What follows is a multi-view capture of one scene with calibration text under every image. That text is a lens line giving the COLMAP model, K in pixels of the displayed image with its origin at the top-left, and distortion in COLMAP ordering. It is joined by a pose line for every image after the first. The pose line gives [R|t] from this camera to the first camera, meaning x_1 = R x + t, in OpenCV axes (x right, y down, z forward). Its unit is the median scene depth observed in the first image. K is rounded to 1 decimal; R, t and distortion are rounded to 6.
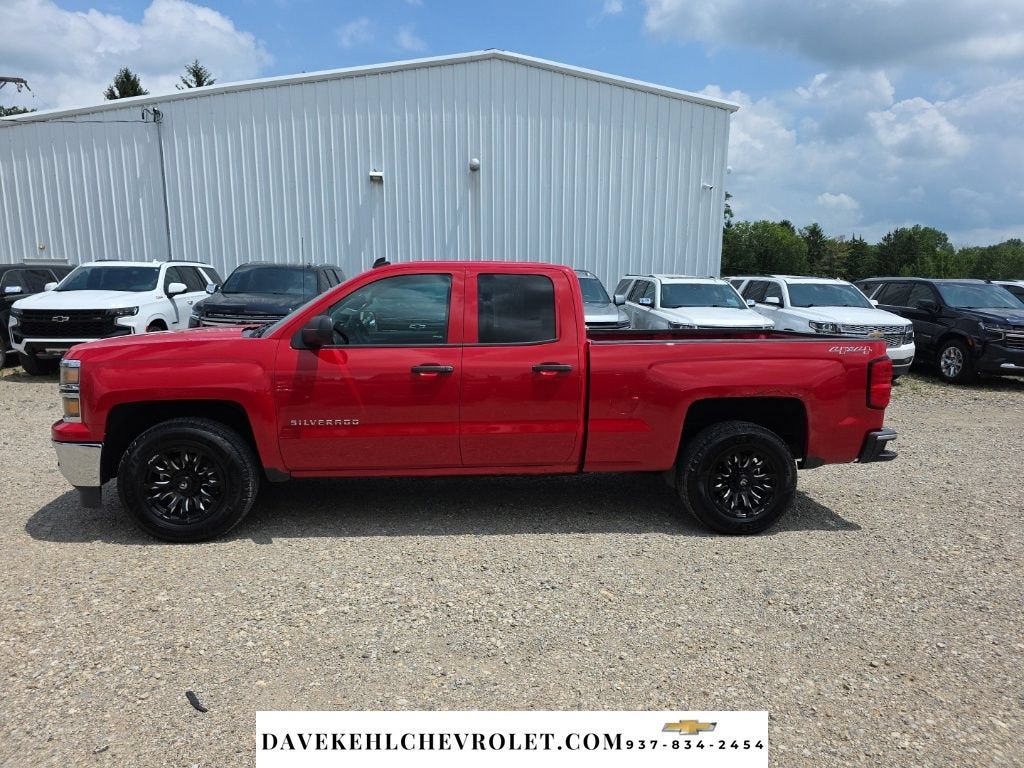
lens RADIAL K [[679.8, 0, 523.6], [0, 679.8, 402.8], [0, 0, 1]] dist [0.042945, -0.031610]
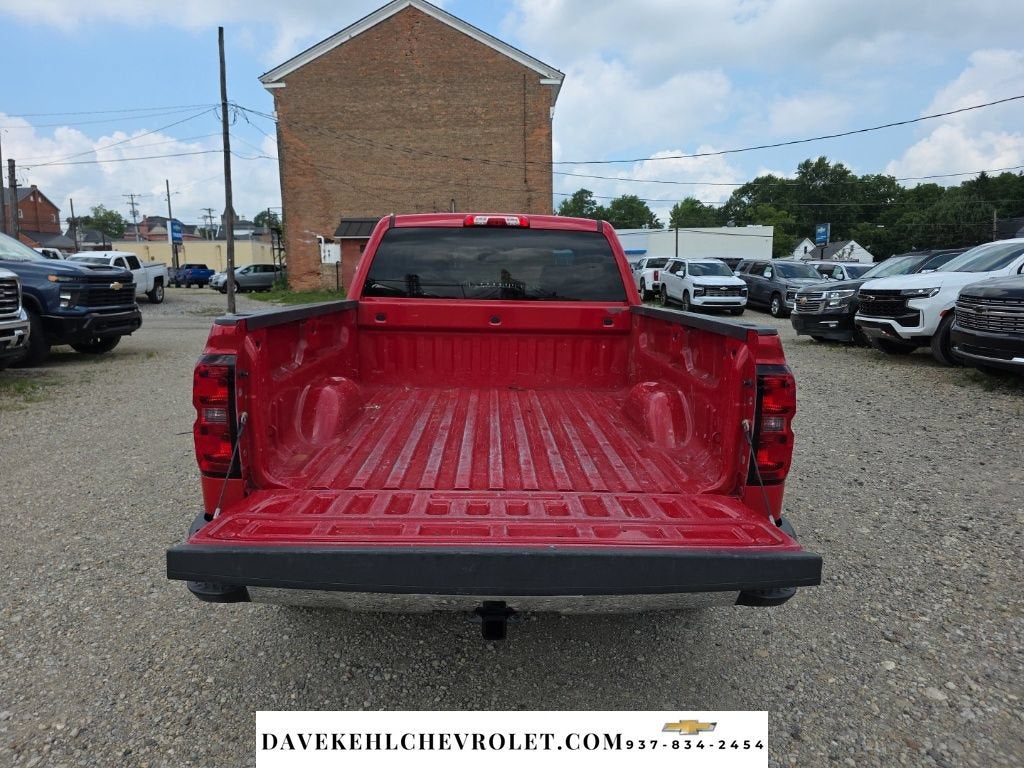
lens RADIAL K [[687.3, 0, 508.6], [0, 687.3, 388.9], [0, 0, 1]] dist [0.039513, -0.033596]
pose [[-0.087829, 0.149223, -0.984895, 0.374535], [-0.167055, 0.972507, 0.162243, -0.060128], [0.982028, 0.178781, -0.060486, 0.483075]]
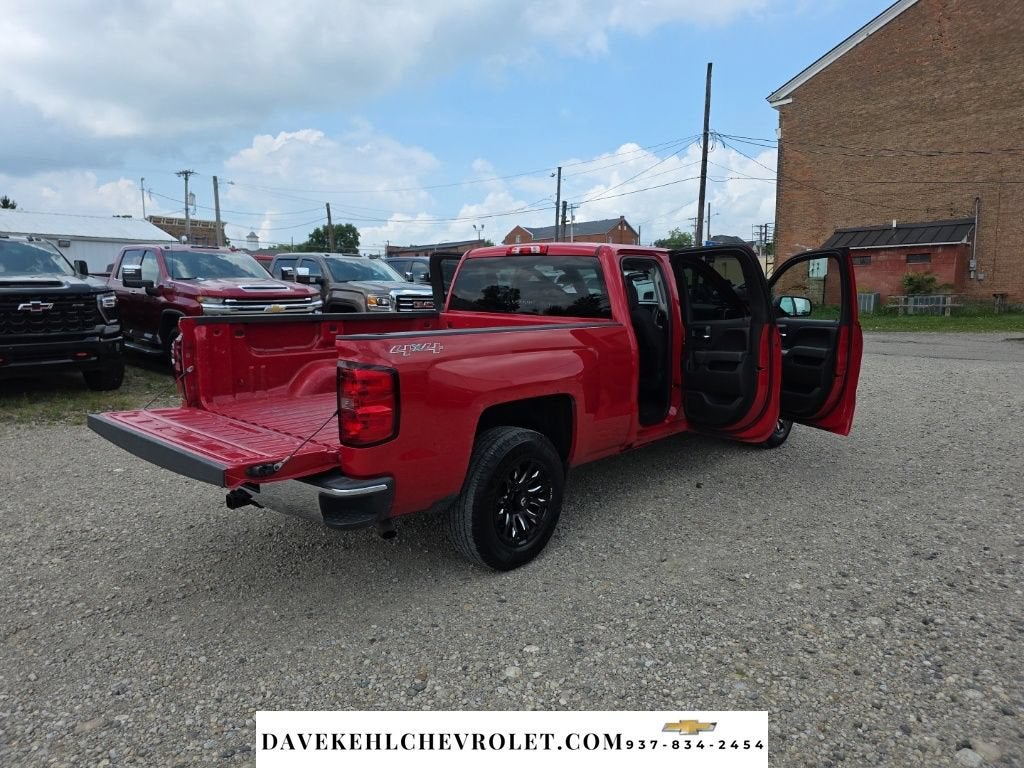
lens RADIAL K [[687.3, 0, 508.6], [0, 687.3, 388.9], [0, 0, 1]] dist [0.039513, -0.033596]
pose [[-0.750304, 0.083084, -0.655851, 0.314838], [-0.117540, 0.959499, 0.256018, -0.109978], [0.650560, 0.269180, -0.710151, 0.757526]]
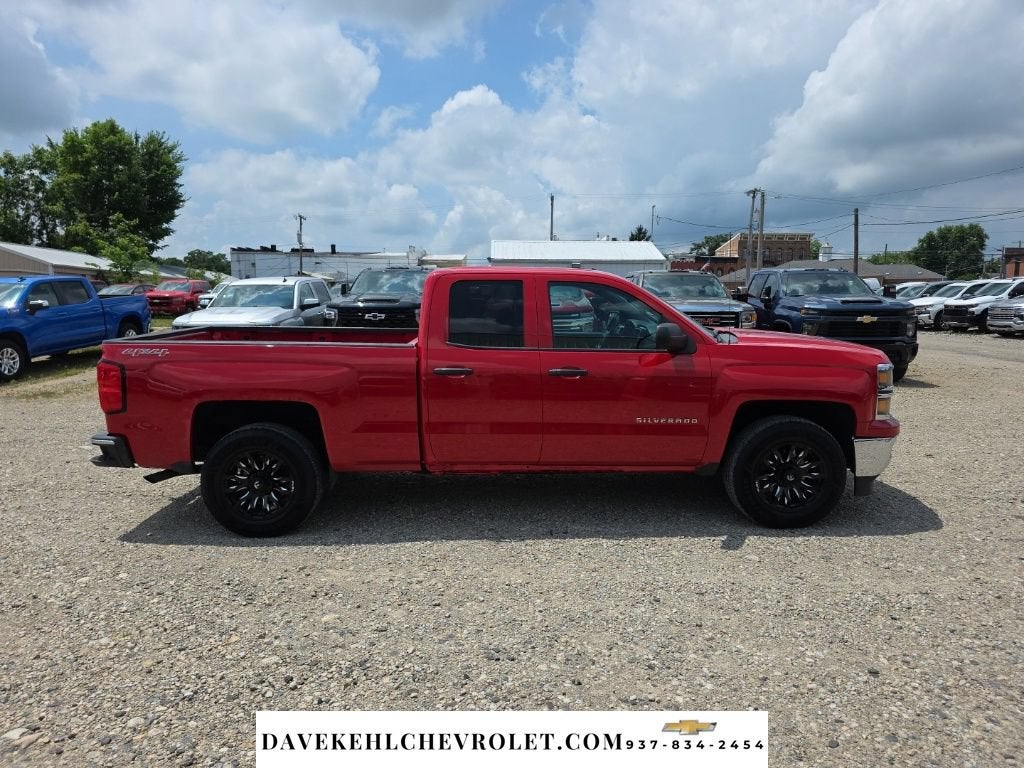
lens RADIAL K [[682.7, 0, 518.0], [0, 682.7, 393.4], [0, 0, 1]] dist [0.043318, -0.034166]
pose [[-0.996144, -0.028907, 0.082832, -0.077097], [-0.002786, 0.954105, 0.299460, -0.147344], [-0.087687, 0.298074, -0.950507, 0.895457]]
